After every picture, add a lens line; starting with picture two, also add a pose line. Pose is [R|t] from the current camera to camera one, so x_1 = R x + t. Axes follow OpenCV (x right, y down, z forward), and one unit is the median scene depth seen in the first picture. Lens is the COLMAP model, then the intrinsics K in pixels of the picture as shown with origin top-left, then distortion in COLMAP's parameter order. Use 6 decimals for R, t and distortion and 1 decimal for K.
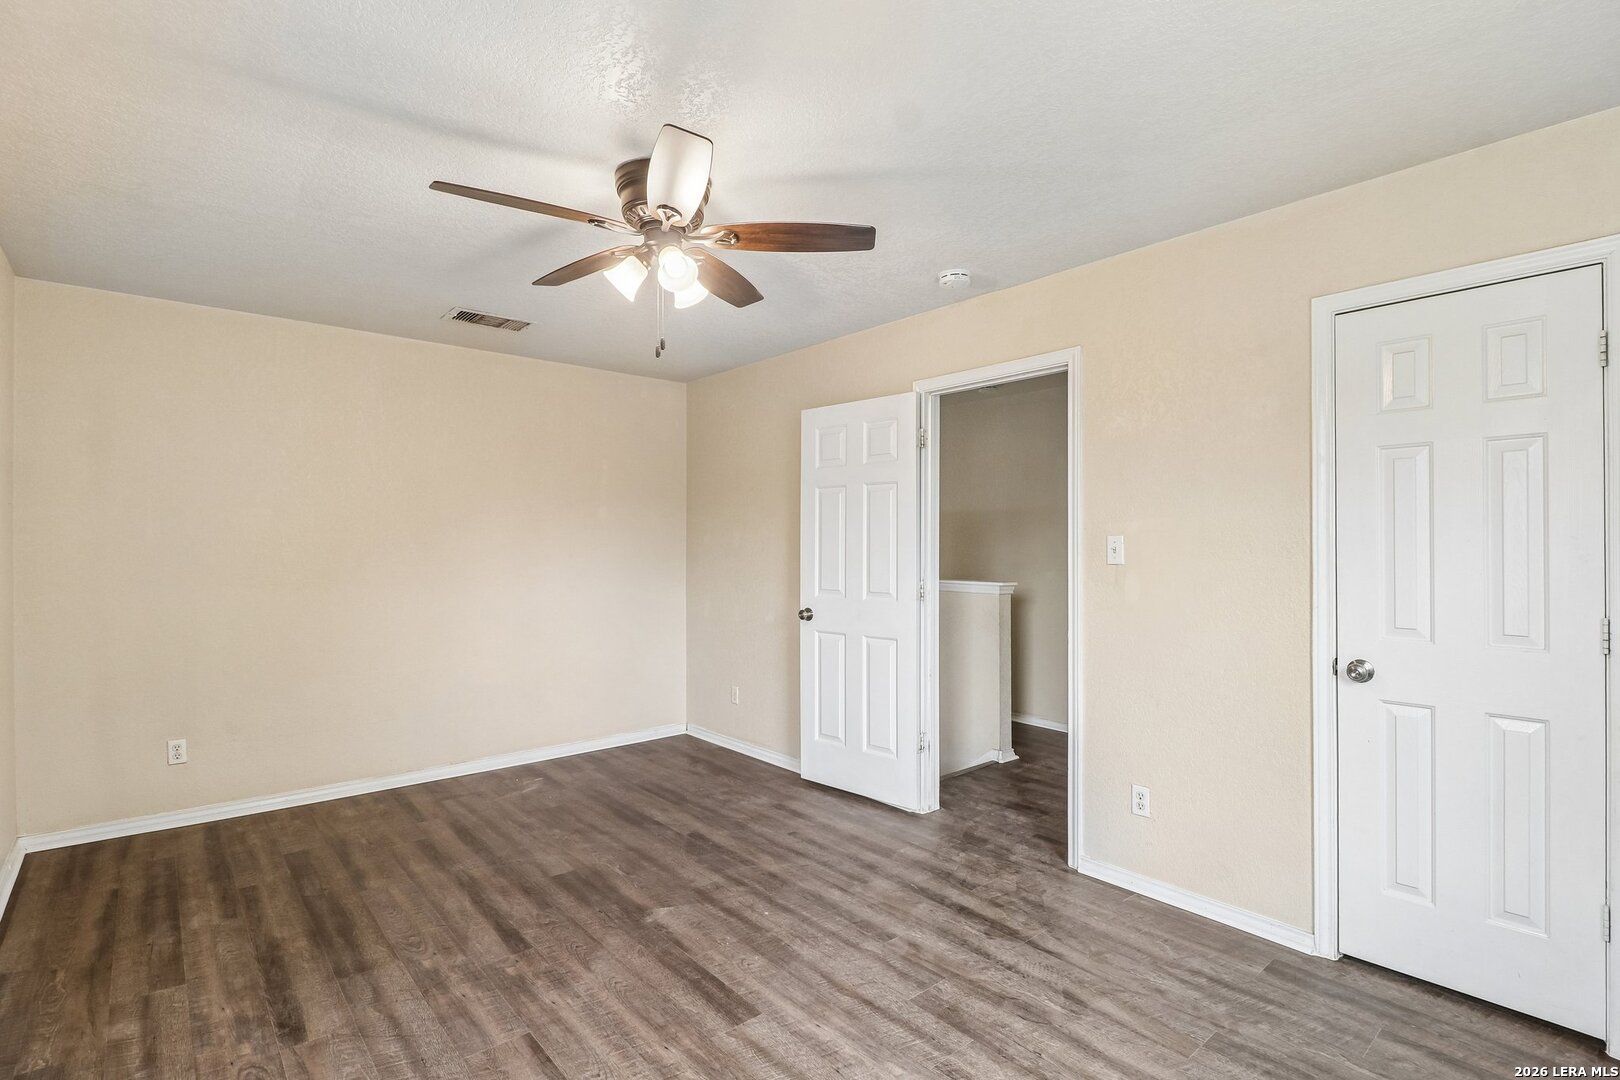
lens RADIAL K [[759.5, 0, 793.4], [0, 759.5, 540.4], [0, 0, 1]] dist [0.001097, -0.011526]
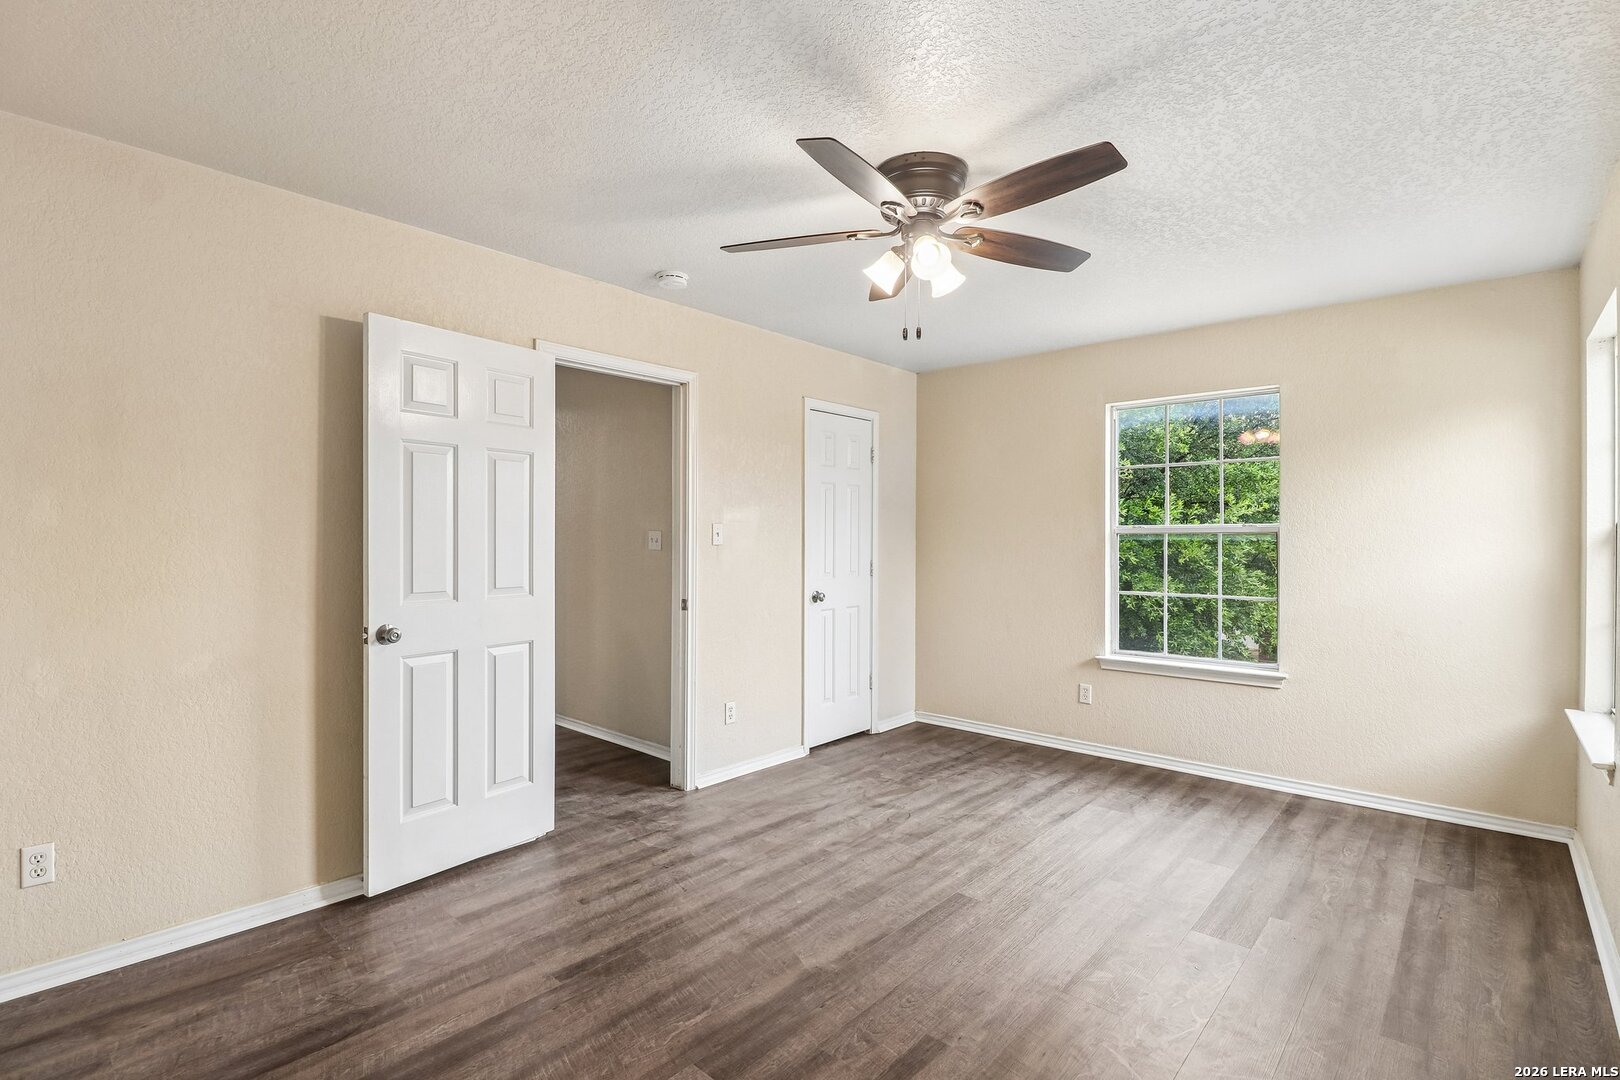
lens RADIAL K [[758.2, 0, 806.6], [0, 758.2, 531.4], [0, 0, 1]] dist [-0.001736, -0.012844]
pose [[-0.127662, -0.005912, 0.991800, -0.977003], [-0.015900, 0.999866, 0.003914, 0.000318], [-0.991690, -0.015270, -0.127739, 1.077258]]
